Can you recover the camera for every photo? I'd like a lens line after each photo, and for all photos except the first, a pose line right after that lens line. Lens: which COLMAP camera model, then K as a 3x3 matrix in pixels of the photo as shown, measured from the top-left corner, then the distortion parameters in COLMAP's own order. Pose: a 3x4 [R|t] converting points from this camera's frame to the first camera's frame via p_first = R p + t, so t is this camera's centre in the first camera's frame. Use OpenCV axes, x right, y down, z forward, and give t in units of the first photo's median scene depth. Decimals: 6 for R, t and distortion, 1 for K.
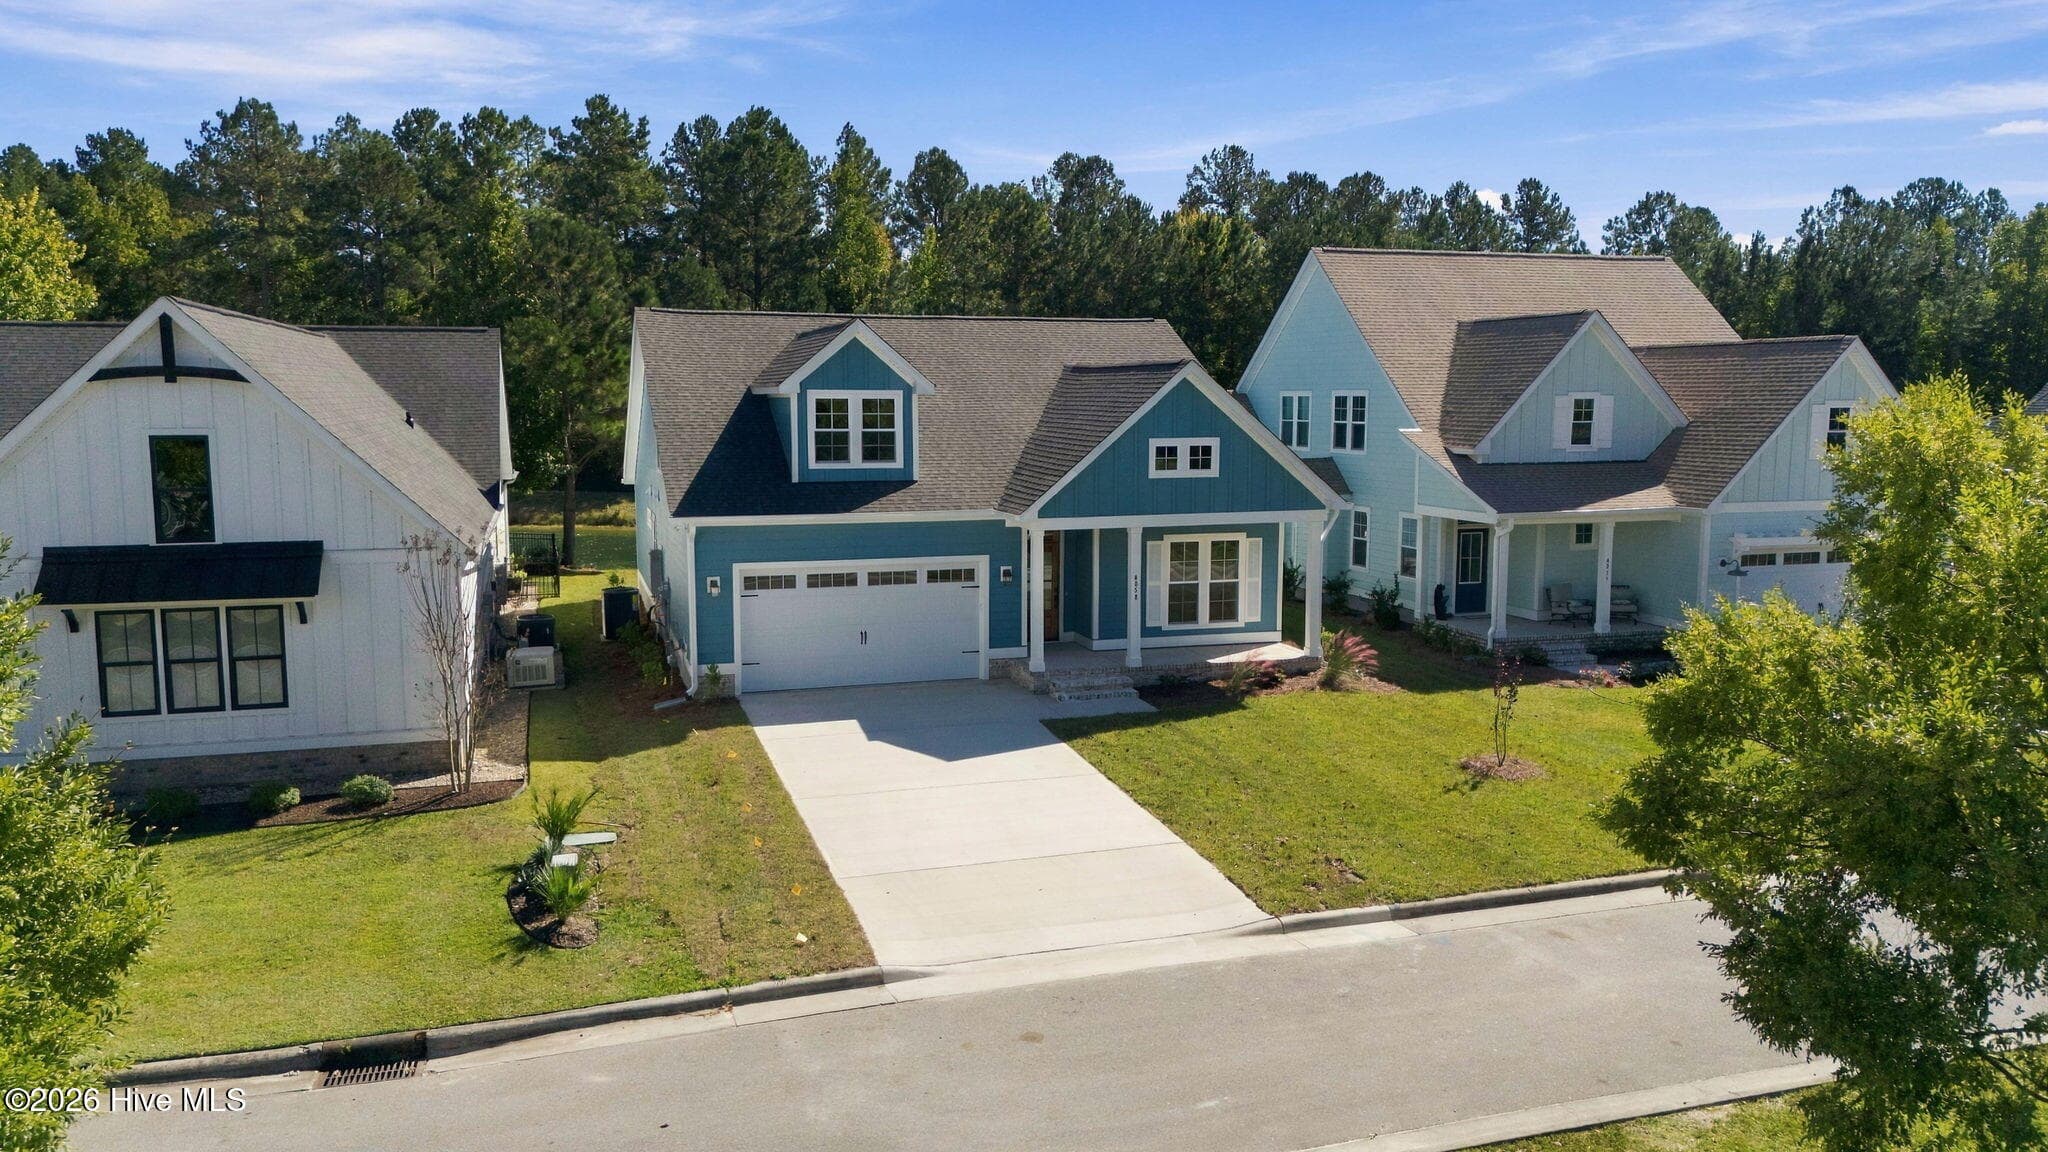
lens RADIAL K [[1499.1, 0, 1024.0], [0, 1499.1, 576.0], [0, 0, 1]] dist [0.112750, -0.151170]
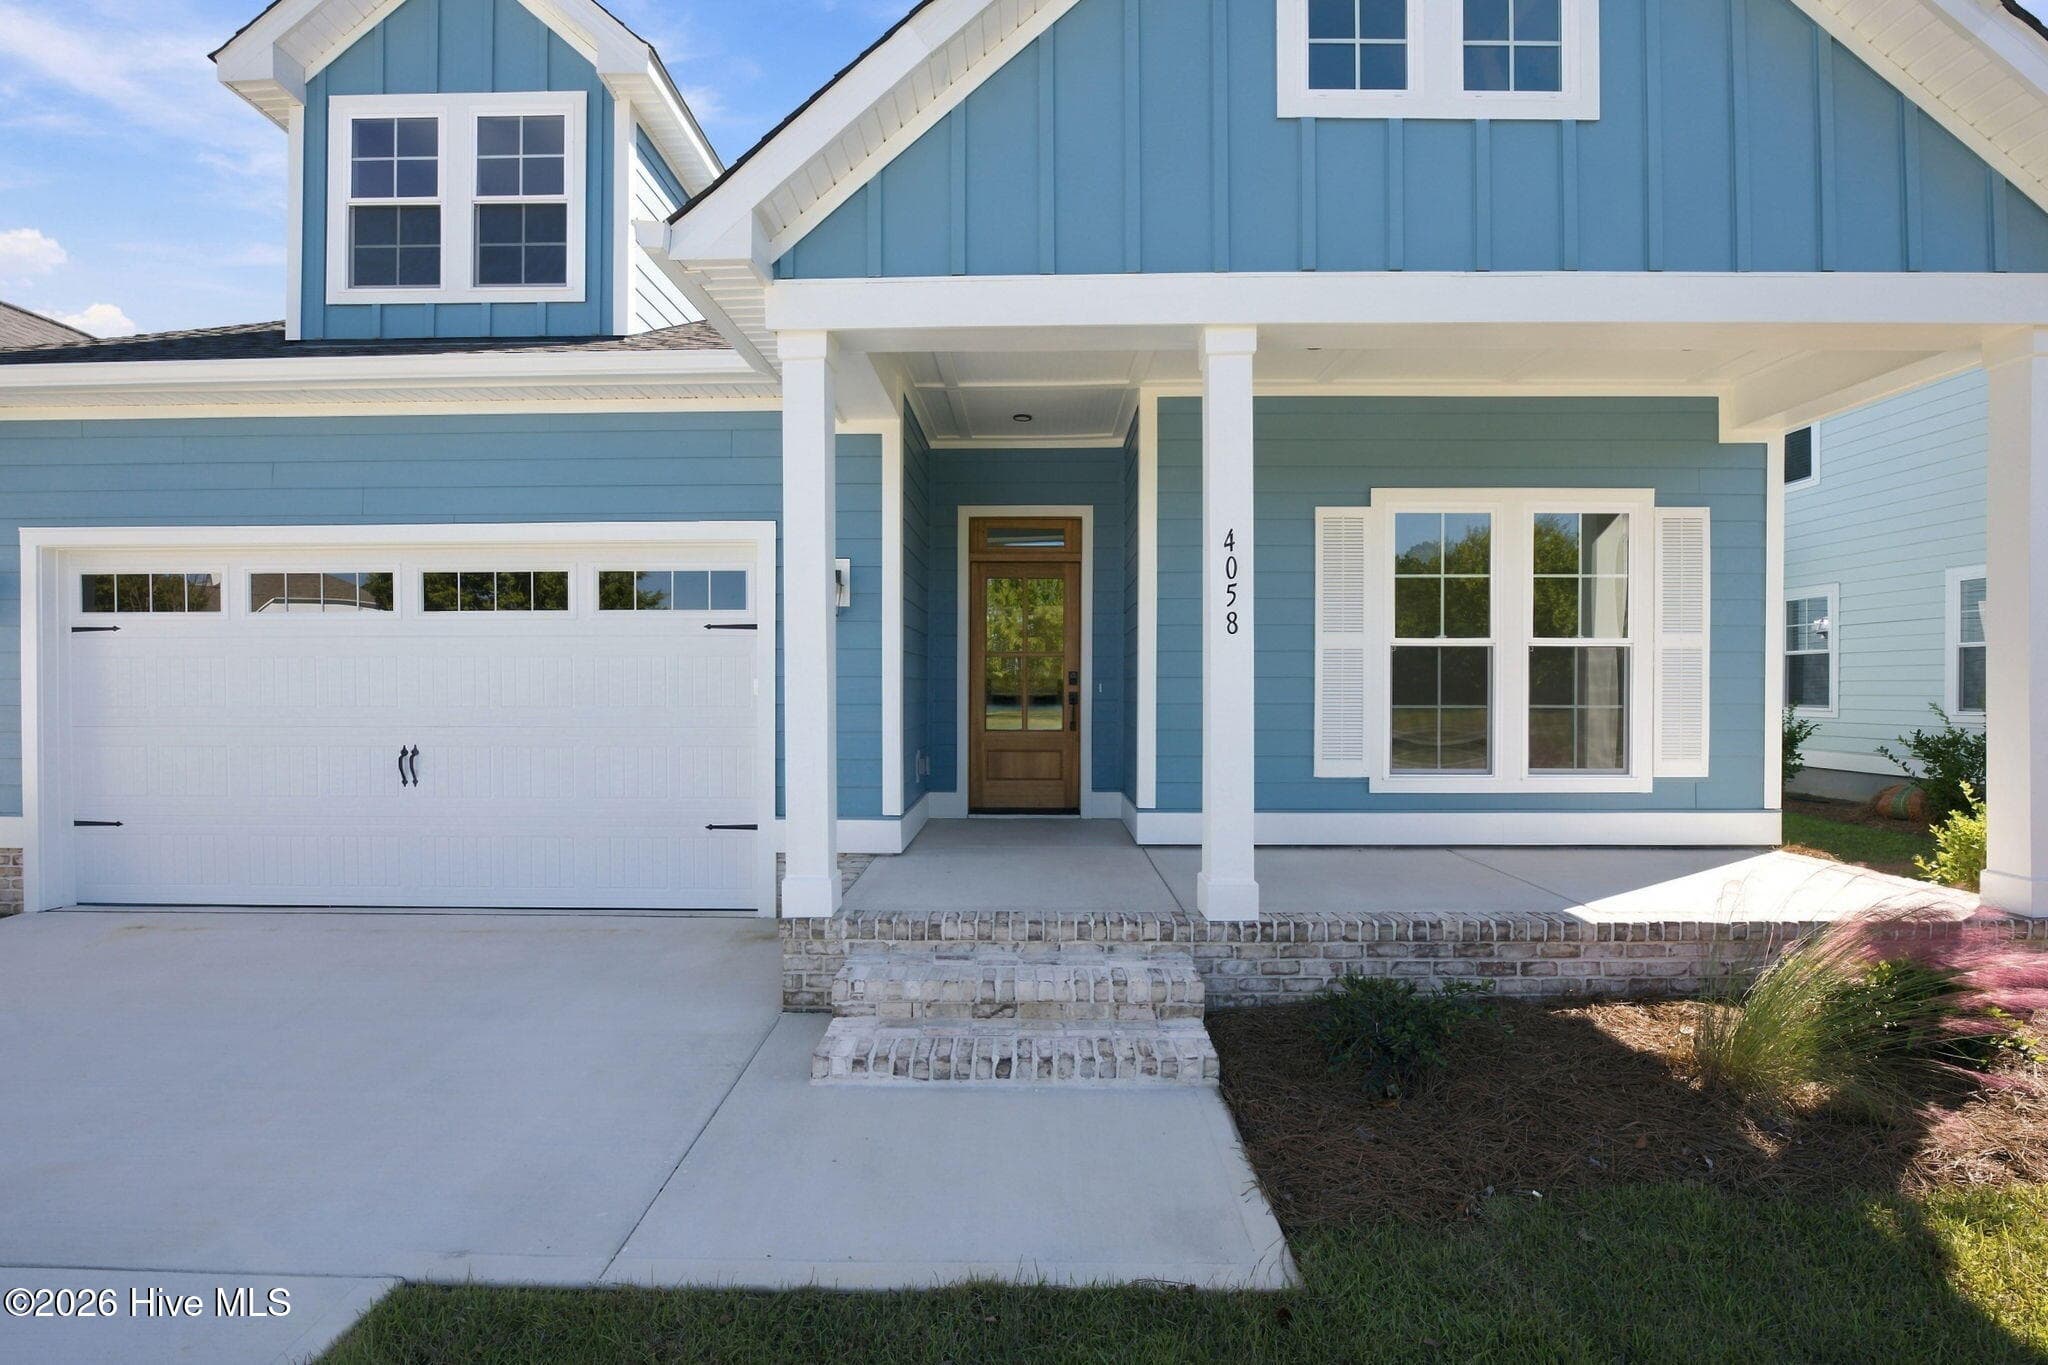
lens RADIAL K [[881.8, 0, 1022.9], [0, 881.8, 691.2], [0, 0, 1]] dist [-0.017774, -0.000104]
pose [[0.948566, 0.000736, -0.316579, 0.087116], [-0.037149, 0.993347, -0.109000, 0.040777], [0.314393, 0.115154, 0.942283, 0.853751]]
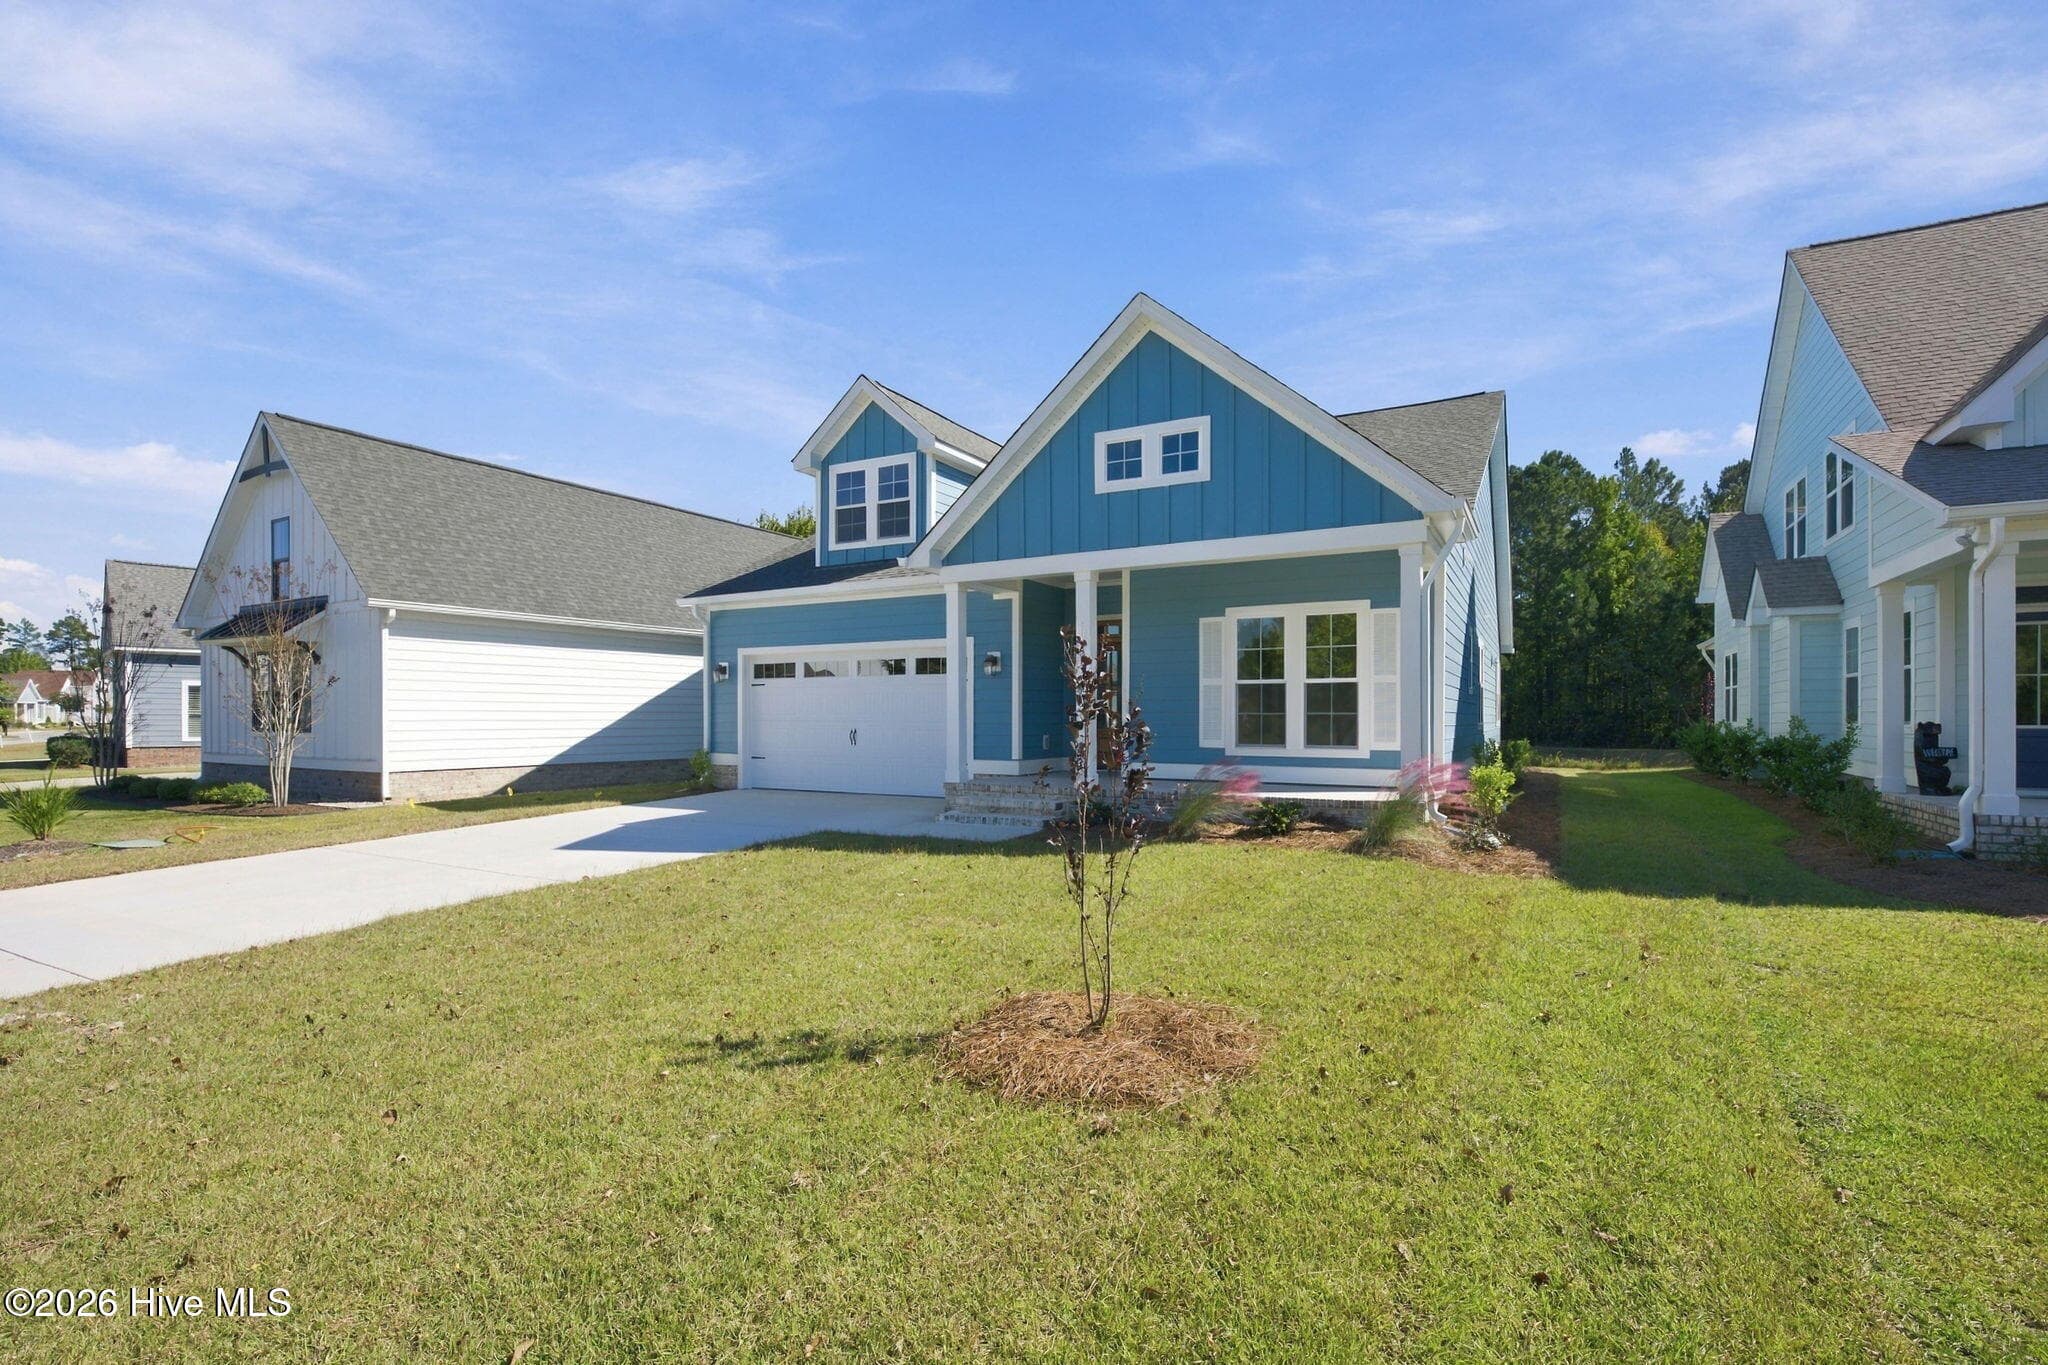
lens RADIAL K [[938.8, 0, 1025.0], [0, 938.8, 715.9], [0, 0, 1]] dist [-0.020623, 0.000105]
pose [[0.684311, -0.000847, -0.729190, 0.351816], [-0.088734, 0.992471, -0.084425, 0.065734], [0.723771, 0.122476, 0.679084, 0.703264]]
